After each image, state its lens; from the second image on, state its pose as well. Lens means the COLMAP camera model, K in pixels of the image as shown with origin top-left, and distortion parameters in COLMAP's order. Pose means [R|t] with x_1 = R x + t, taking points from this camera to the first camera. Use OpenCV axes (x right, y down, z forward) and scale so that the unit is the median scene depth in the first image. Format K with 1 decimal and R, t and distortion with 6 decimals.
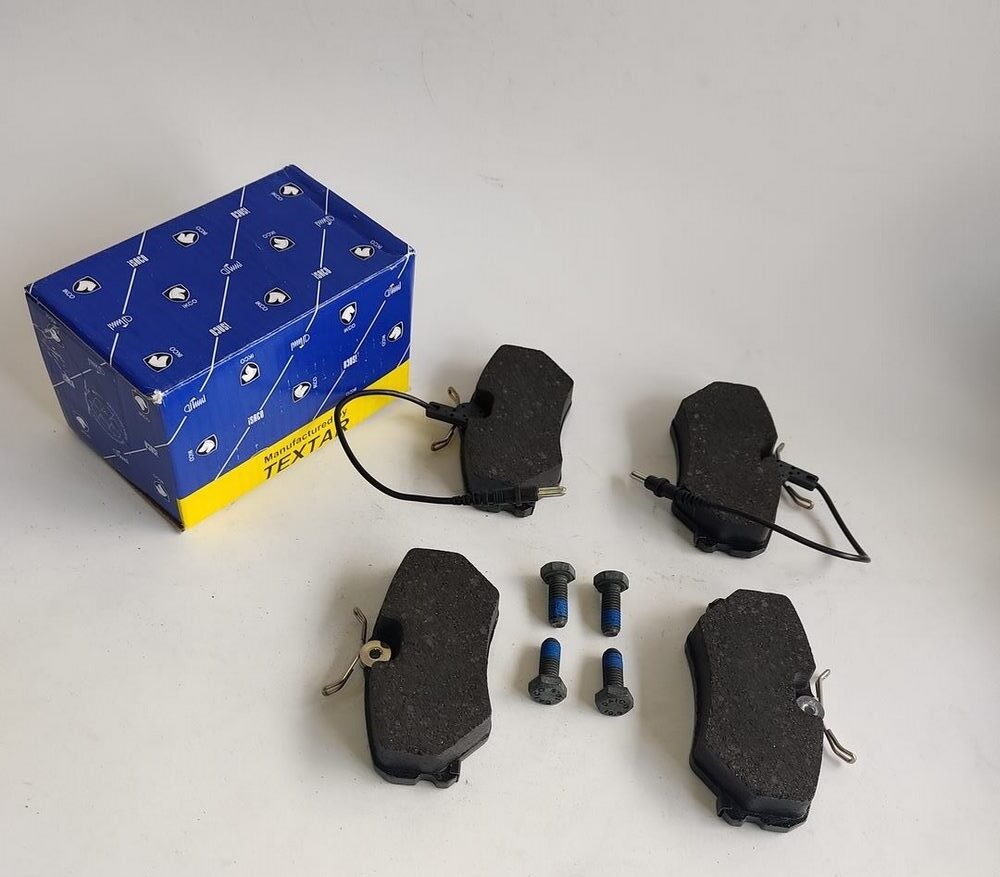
lens RADIAL K [[1026.2, 0, 501.5], [0, 1026.2, 438.1], [0, 0, 1]] dist [0.081951, 0.000000]
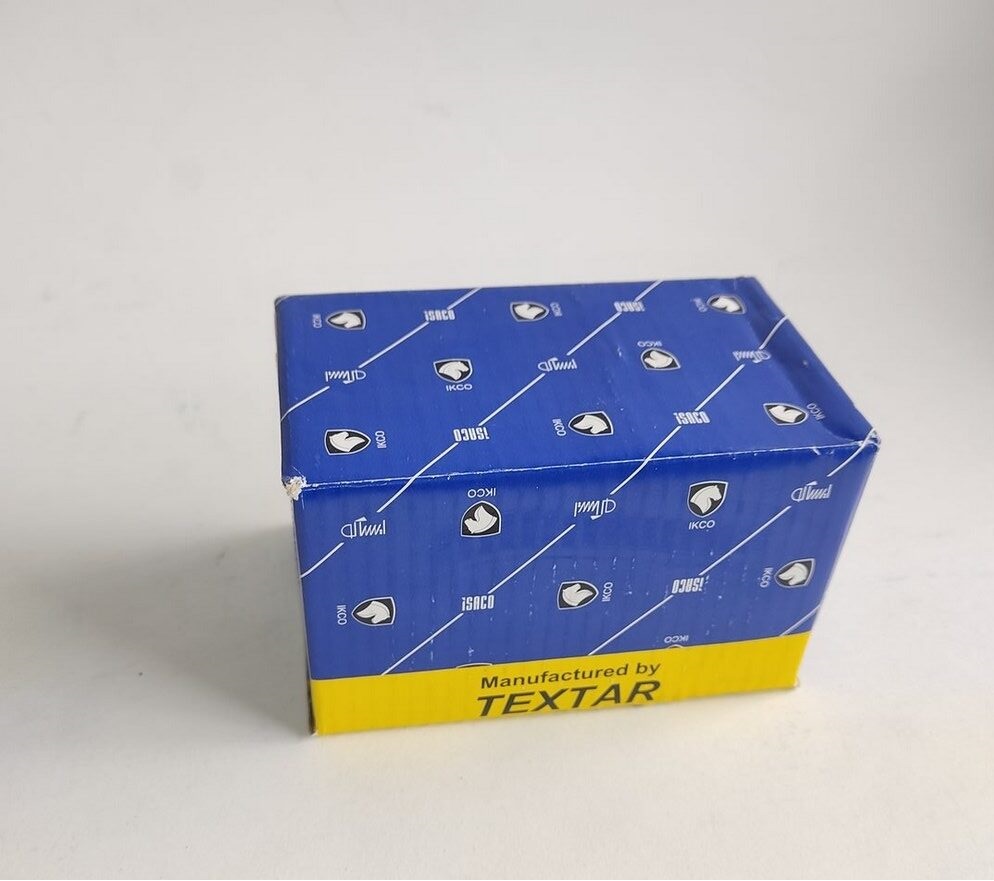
lens RADIAL K [[1020.0, 0, 493.8], [0, 1020.0, 449.0], [0, 0, 1]] dist [0.081951, 0.000000]
pose [[0.791736, 0.303950, -0.529876, 0.041331], [-0.421322, 0.899794, -0.113392, -0.034059], [0.442314, 0.313025, 0.840461, 0.469976]]
